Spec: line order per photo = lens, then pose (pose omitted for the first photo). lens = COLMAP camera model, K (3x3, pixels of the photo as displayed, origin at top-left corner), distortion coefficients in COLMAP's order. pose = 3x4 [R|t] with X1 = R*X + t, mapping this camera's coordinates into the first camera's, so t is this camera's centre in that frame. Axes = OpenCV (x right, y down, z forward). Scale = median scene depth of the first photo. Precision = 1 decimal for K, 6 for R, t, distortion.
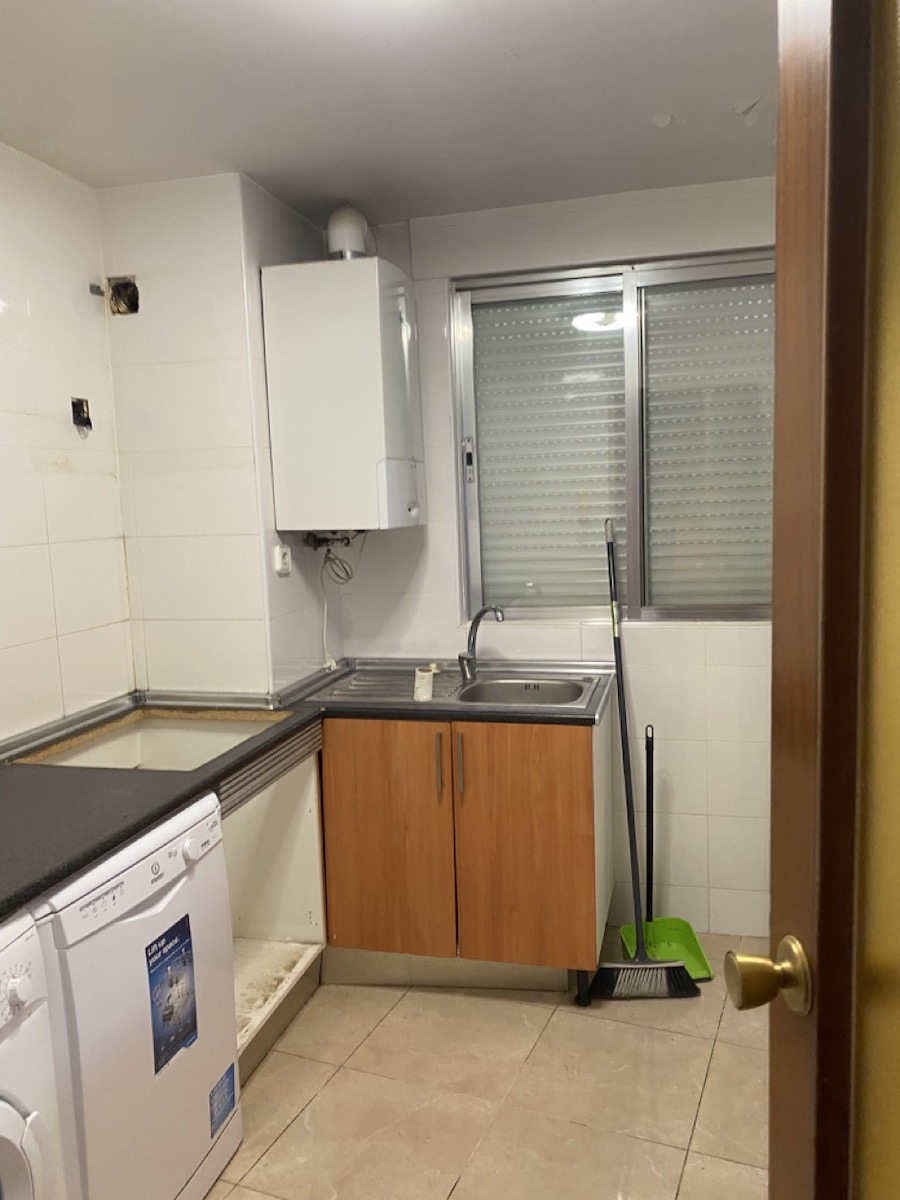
lens RADIAL K [[924.5, 0, 451.8], [0, 924.5, 605.1], [0, 0, 1]] dist [0.001649, 0.007622]
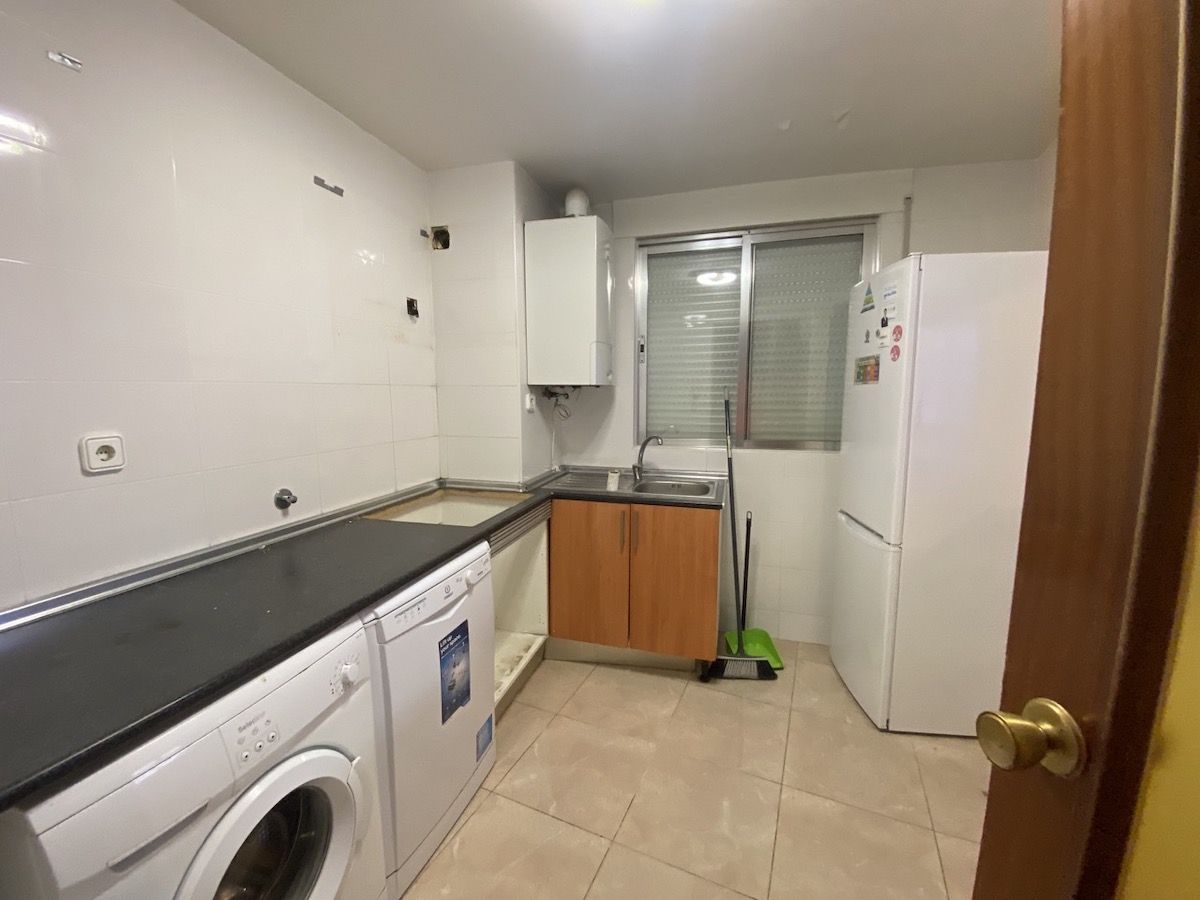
lens RADIAL K [[491.7, 0, 595.3], [0, 491.7, 449.2], [0, 0, 1]] dist [0.025303, -0.020026]
pose [[0.998876, 0.036485, -0.030255, -0.039155], [-0.036313, 0.999321, 0.006217, 0.025685], [0.030461, -0.005111, 0.999523, 0.126314]]
